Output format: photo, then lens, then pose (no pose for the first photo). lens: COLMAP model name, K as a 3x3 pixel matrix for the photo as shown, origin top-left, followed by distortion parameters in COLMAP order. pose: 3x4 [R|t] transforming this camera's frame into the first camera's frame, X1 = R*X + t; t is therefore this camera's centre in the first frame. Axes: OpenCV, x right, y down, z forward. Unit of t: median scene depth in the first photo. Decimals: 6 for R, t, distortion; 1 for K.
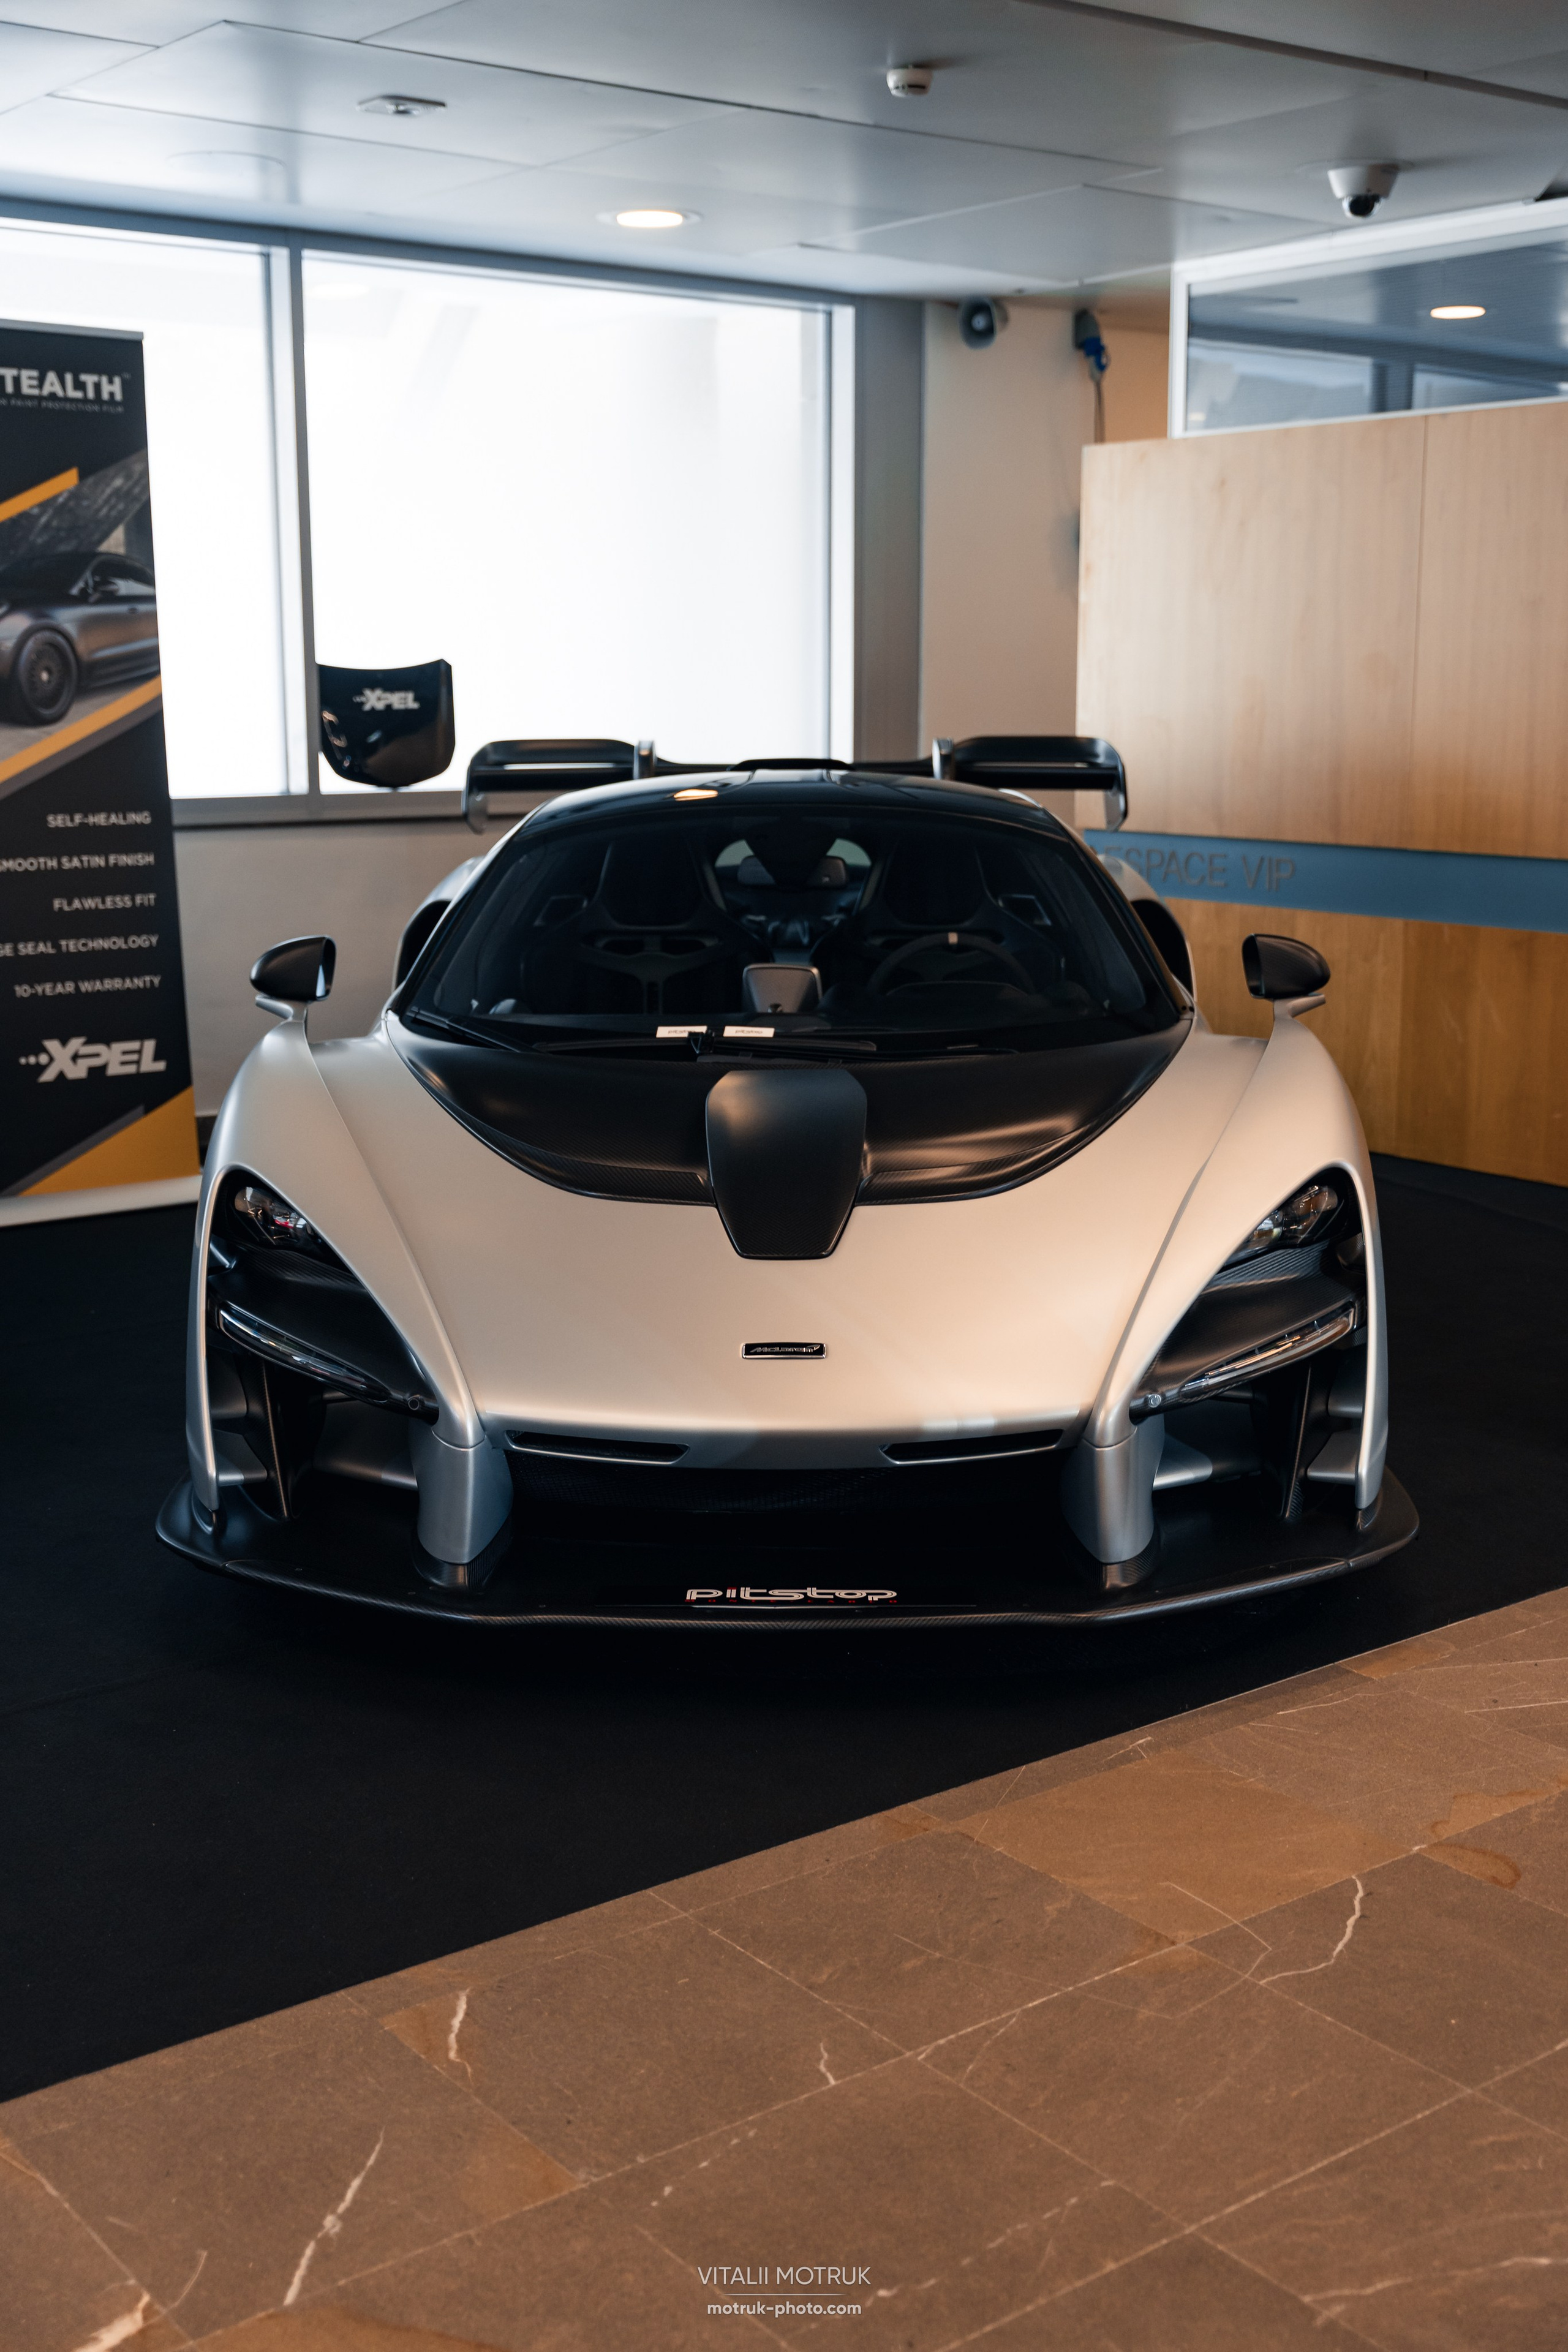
lens RADIAL K [[2745.1, 0, 784.0], [0, 2745.1, 1176.0], [0, 0, 1]] dist [0.008211, 0.000255]
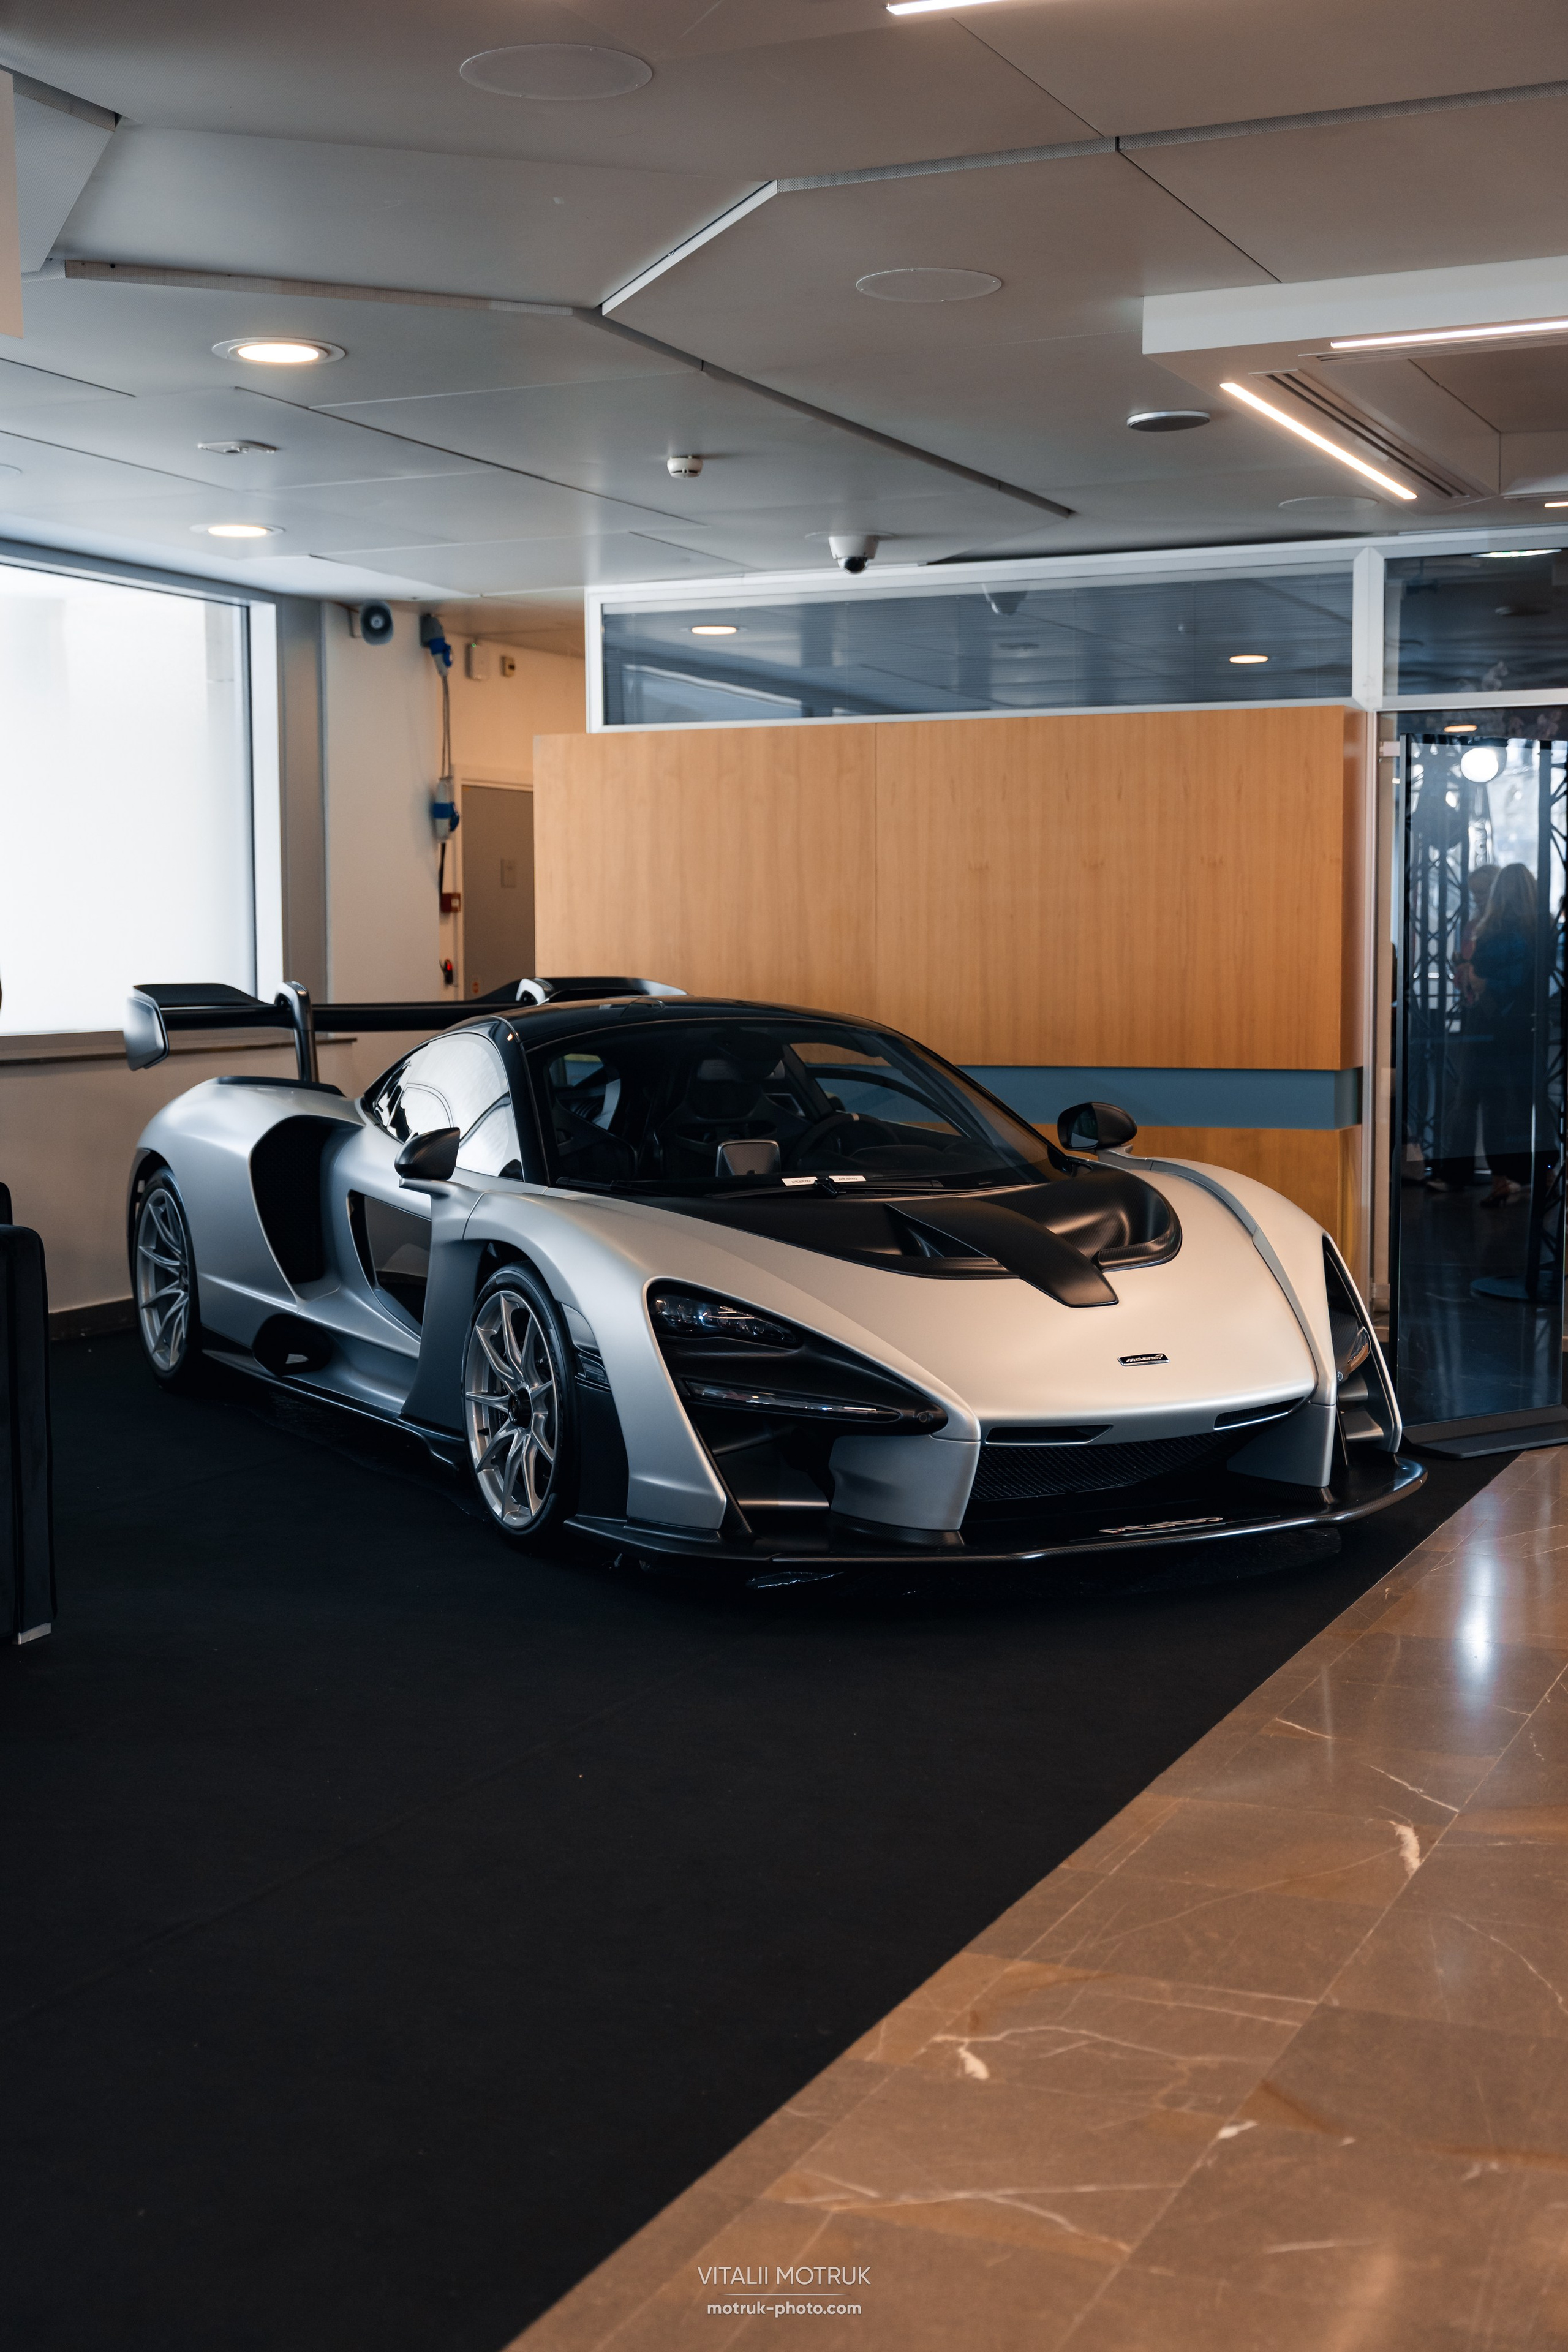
lens RADIAL K [[2956.3, 0, 784.0], [0, 2956.3, 1176.0], [0, 0, 1]] dist [0.017347, 0.018243]
pose [[0.885400, -0.040371, 0.463073, -0.453886], [0.087820, 0.992808, -0.081359, 0.038984], [-0.456459, 0.112702, 0.882578, -0.166381]]
